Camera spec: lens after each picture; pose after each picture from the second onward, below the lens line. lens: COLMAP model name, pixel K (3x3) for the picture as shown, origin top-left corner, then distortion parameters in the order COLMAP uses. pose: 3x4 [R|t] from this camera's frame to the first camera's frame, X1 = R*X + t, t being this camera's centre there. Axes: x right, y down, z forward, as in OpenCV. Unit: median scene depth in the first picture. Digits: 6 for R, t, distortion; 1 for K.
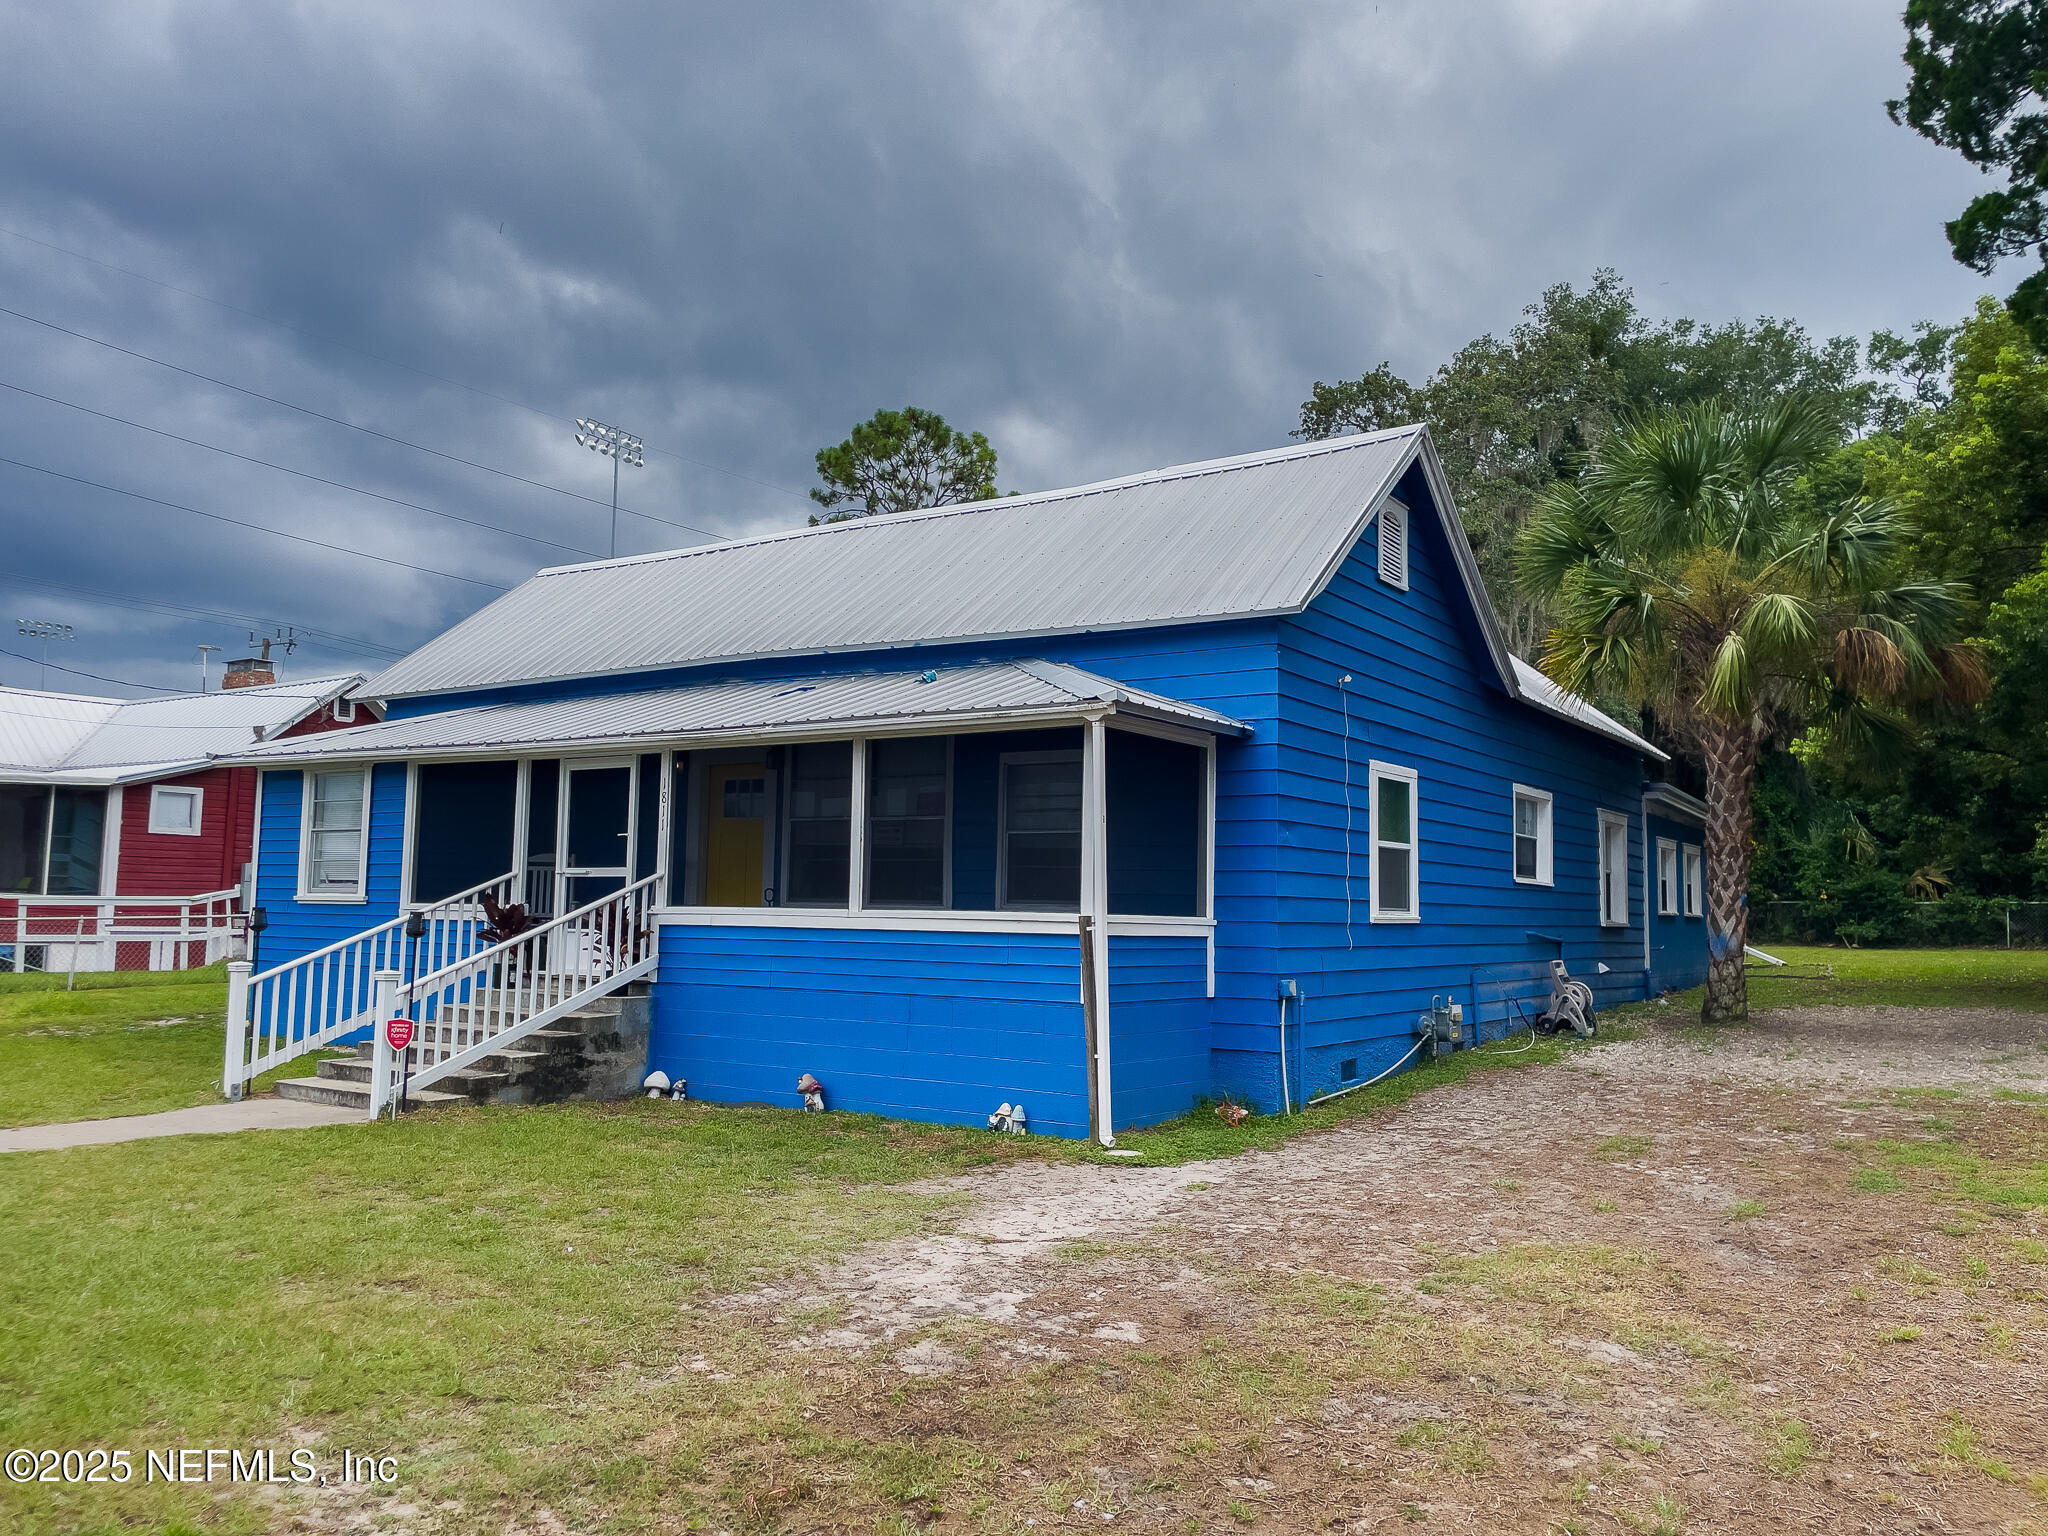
lens RADIAL K [[1563.5, 0, 1026.0], [0, 1563.5, 768.7], [0, 0, 1]] dist [-0.000425, -0.000056]
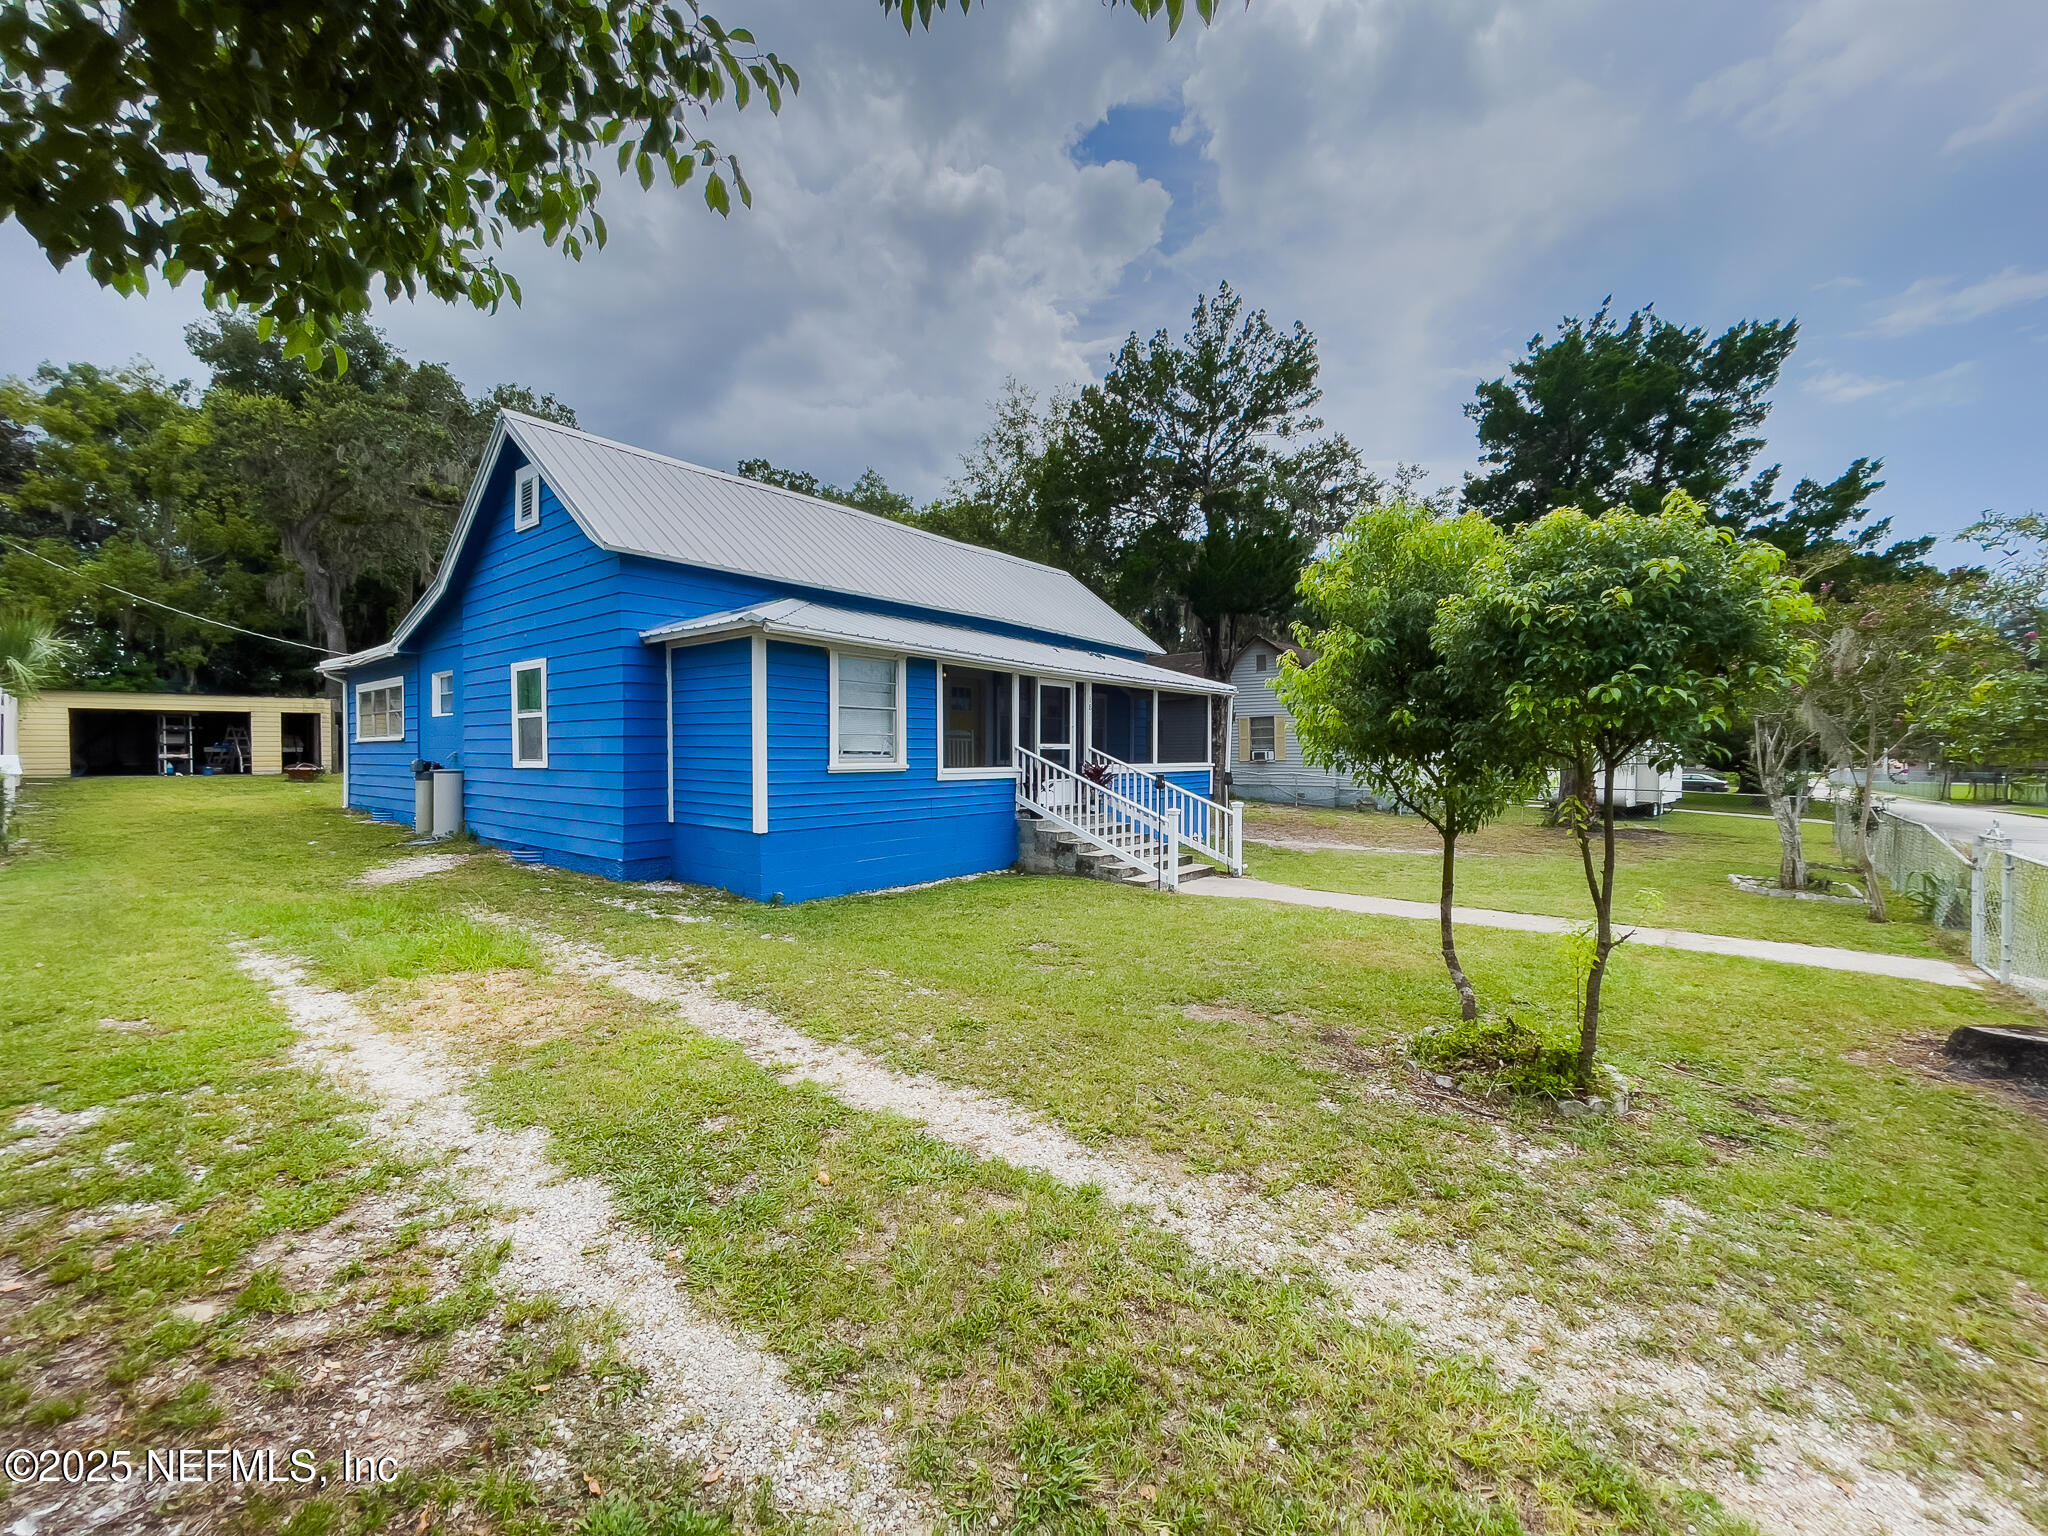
lens RADIAL K [[827.1, 0, 1026.2], [0, 827.1, 762.2], [0, 0, 1]] dist [0.000189, 0.000006]
pose [[0.089945, -0.021695, 0.995710, -1.154454], [-0.083815, 0.996051, 0.029274, 0.056841], [-0.992414, -0.086088, 0.087771, 0.920267]]
